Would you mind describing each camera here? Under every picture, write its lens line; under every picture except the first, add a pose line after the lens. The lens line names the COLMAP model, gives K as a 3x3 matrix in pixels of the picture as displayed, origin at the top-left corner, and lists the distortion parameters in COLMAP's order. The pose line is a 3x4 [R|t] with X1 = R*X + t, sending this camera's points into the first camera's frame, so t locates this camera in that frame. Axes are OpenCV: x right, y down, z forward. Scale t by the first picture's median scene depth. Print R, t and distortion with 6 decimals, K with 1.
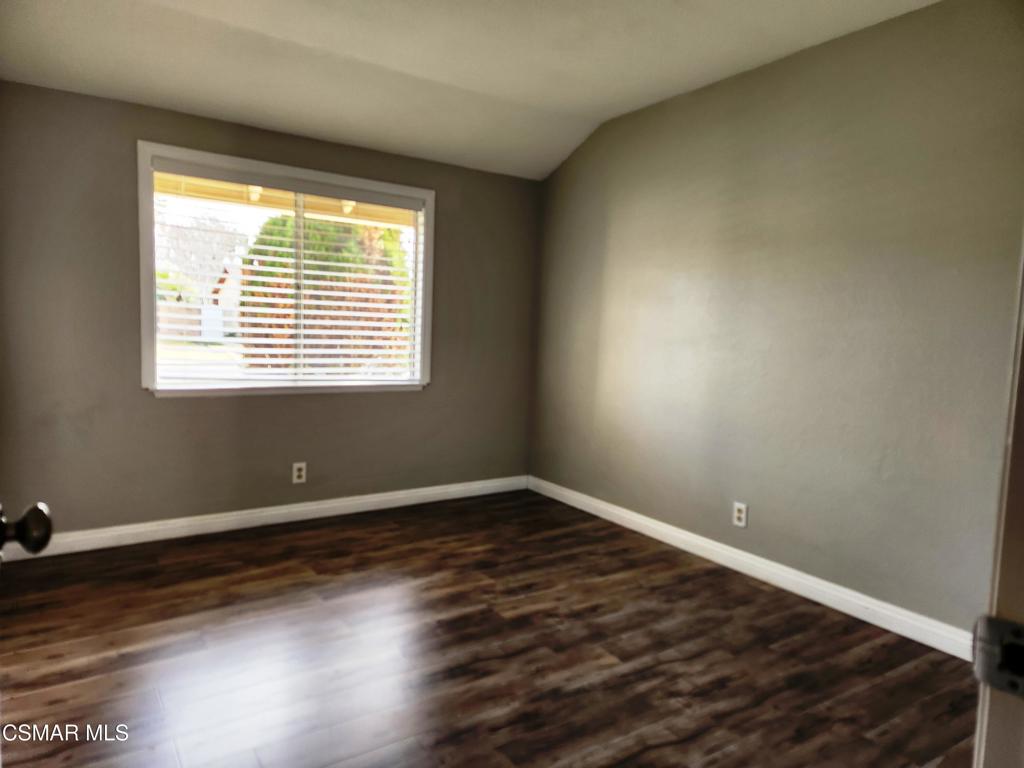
lens RADIAL K [[680.7, 0, 512.0], [0, 680.7, 384.0], [0, 0, 1]] dist [0.000345, -0.002999]
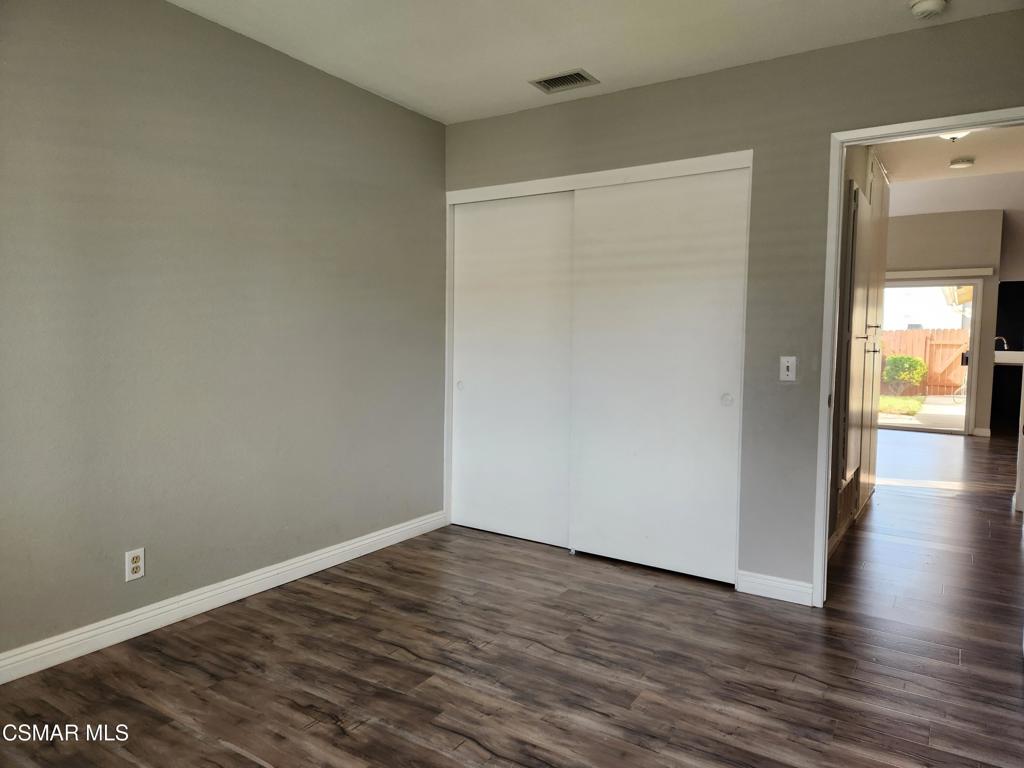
lens RADIAL K [[680.7, 0, 512.0], [0, 680.7, 384.0], [0, 0, 1]] dist [0.000345, -0.002999]
pose [[-0.413622, -0.102105, 0.904705, -0.689524], [0.049232, 0.989729, 0.134209, -0.125077], [-0.909117, 0.100052, -0.404347, 1.187672]]
